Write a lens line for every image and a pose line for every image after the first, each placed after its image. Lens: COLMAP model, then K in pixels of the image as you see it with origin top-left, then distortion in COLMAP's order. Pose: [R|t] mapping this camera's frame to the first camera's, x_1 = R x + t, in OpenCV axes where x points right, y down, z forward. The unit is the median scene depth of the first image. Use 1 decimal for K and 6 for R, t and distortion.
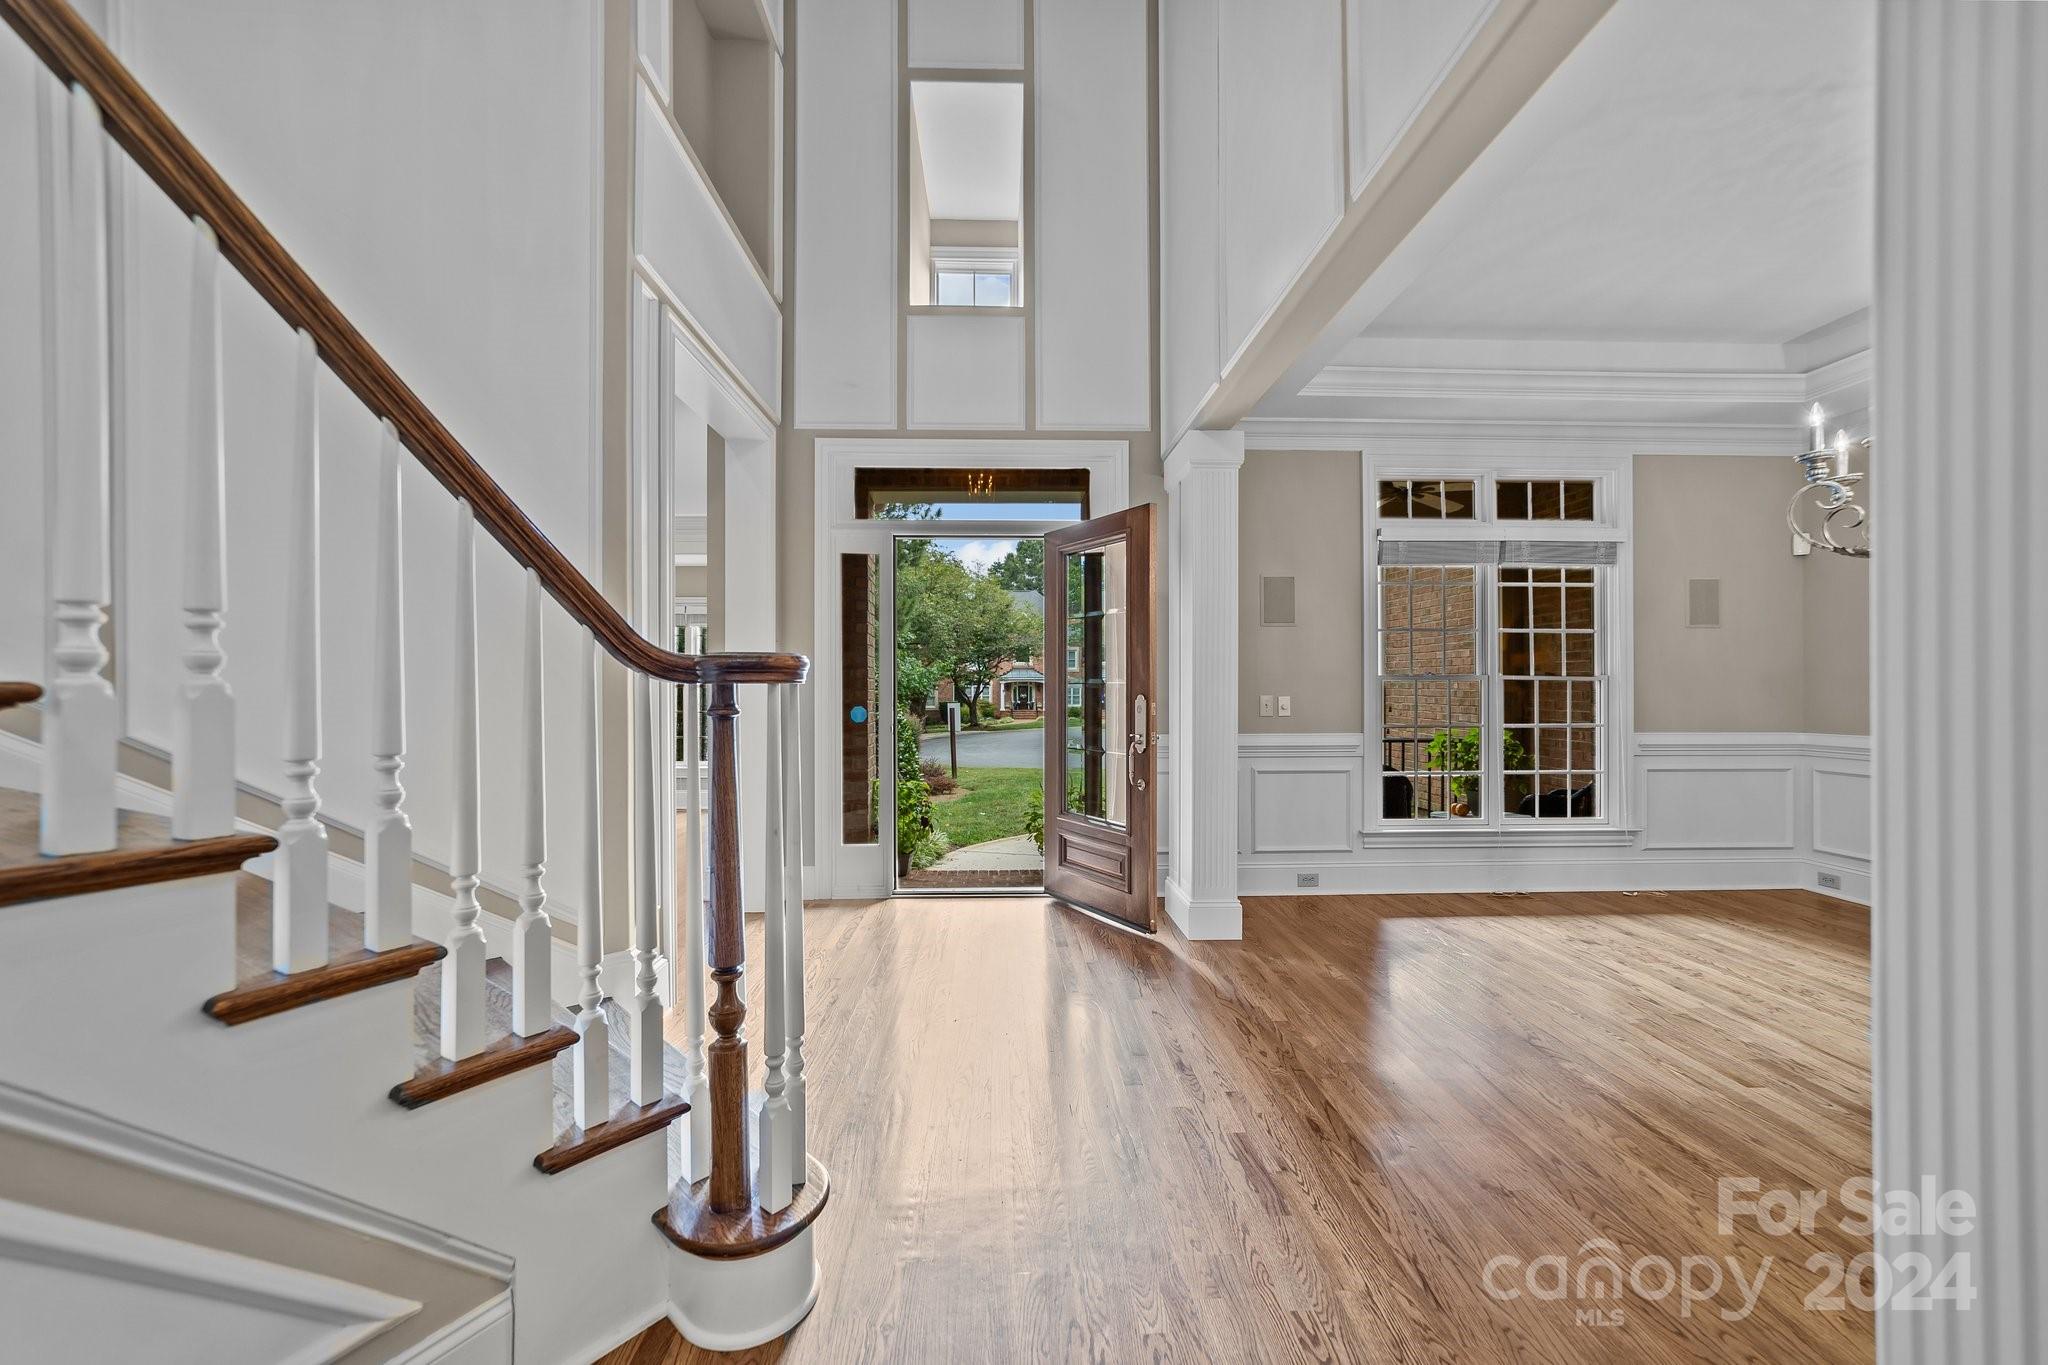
lens RADIAL K [[785.9, 0, 1025.1], [0, 785.9, 683.2], [0, 0, 1]] dist [0.001895, 0.001296]
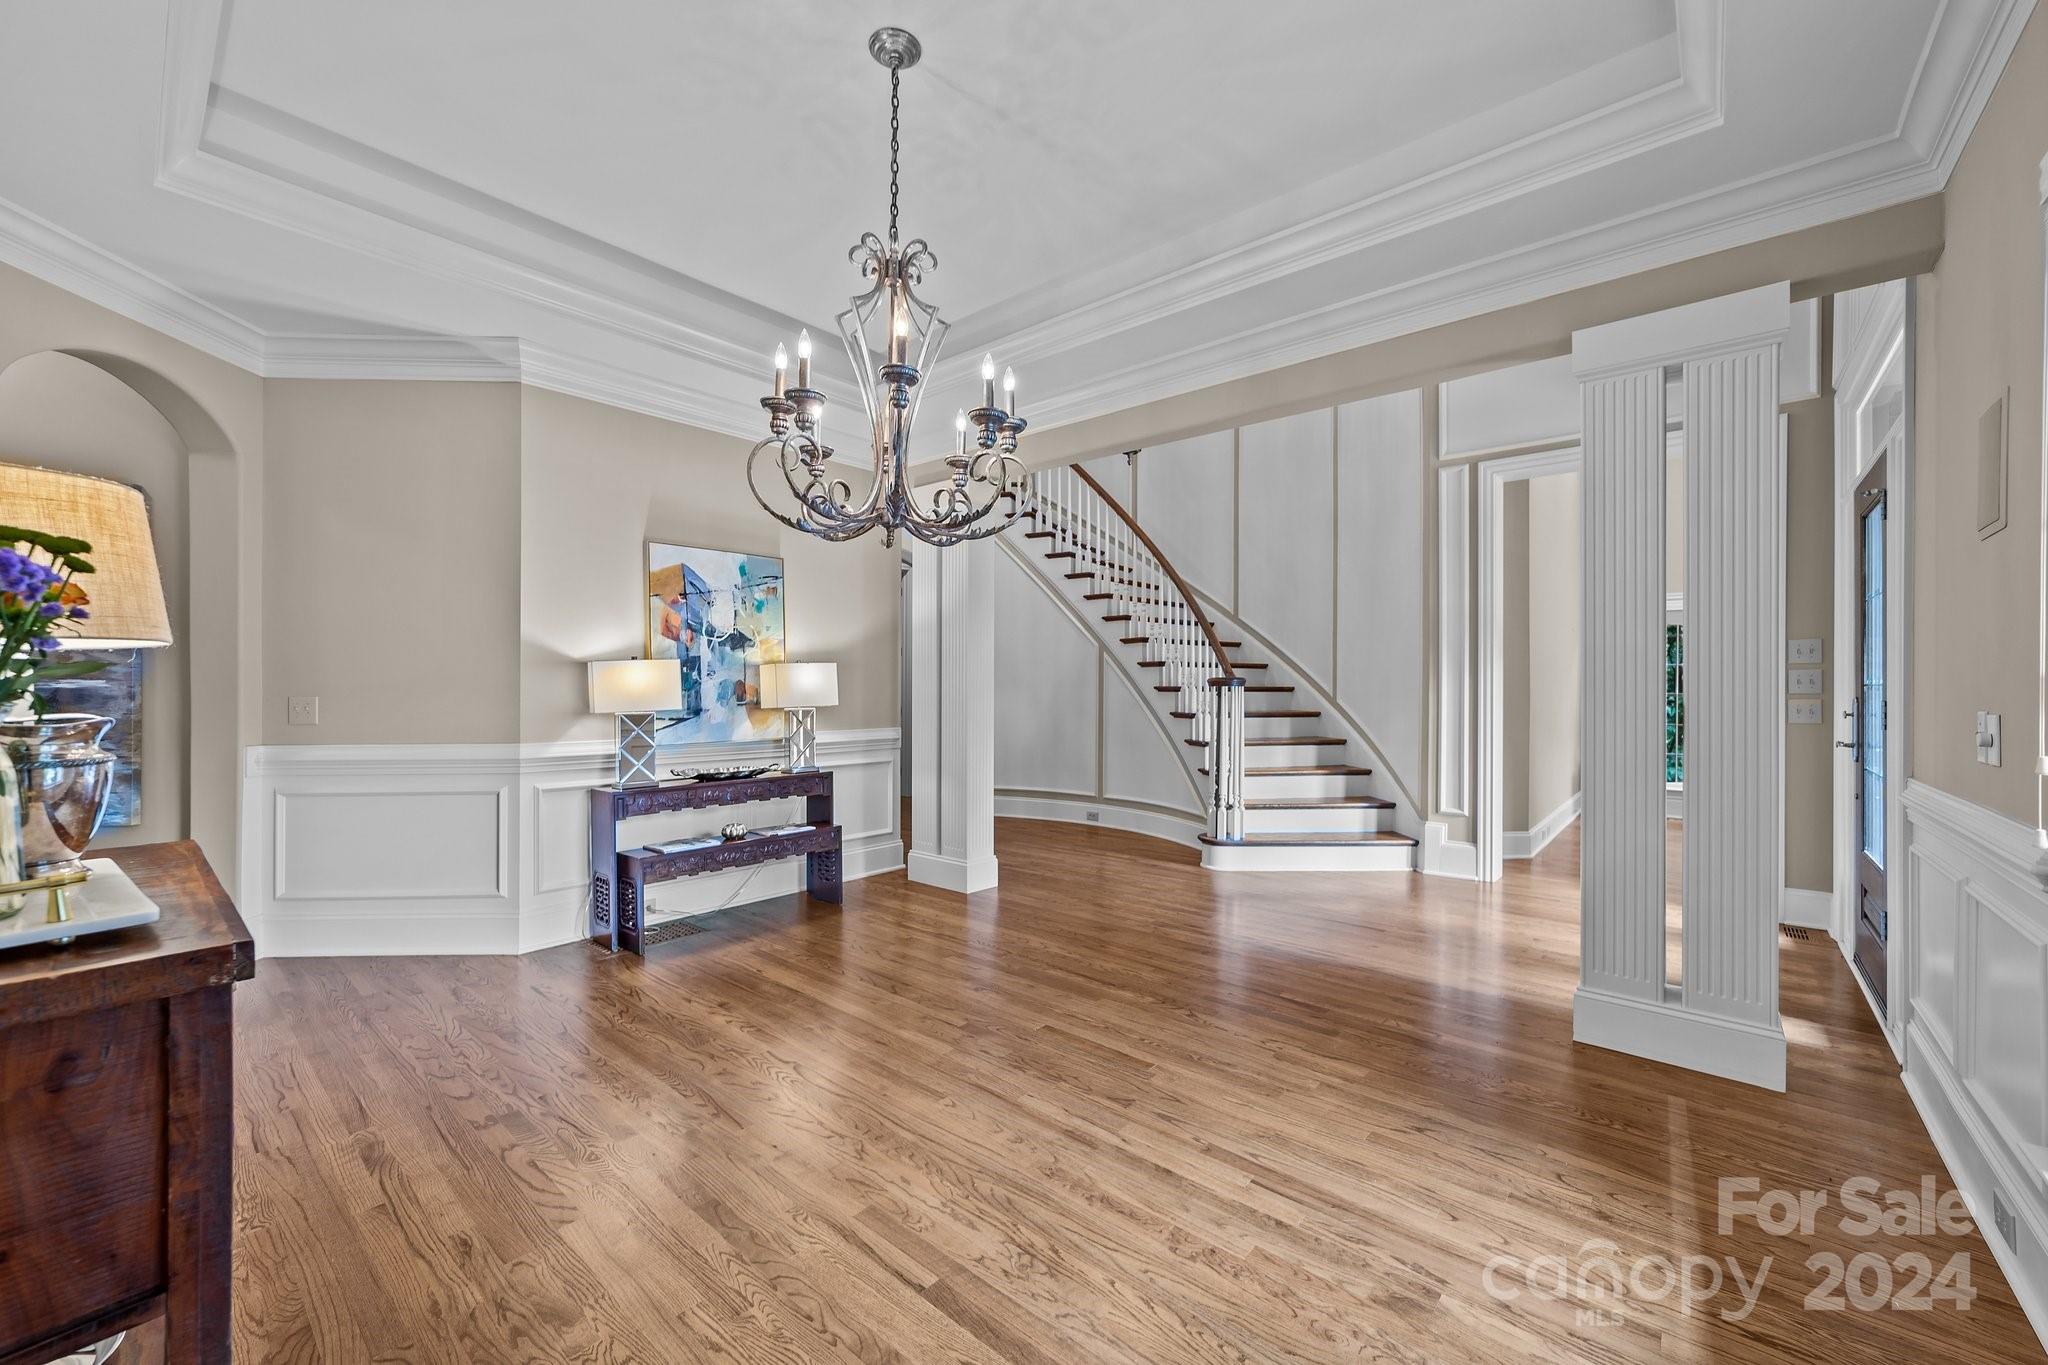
lens RADIAL K [[785.9, 0, 1026.2], [0, 785.9, 689.9], [0, 0, 1]] dist [0.001895, 0.001296]
pose [[-0.675809, -0.001213, -0.737076, 1.591062], [-0.000385, 0.999999, -0.001293, 0.007338], [0.737077, -0.000590, -0.675809, 1.562872]]
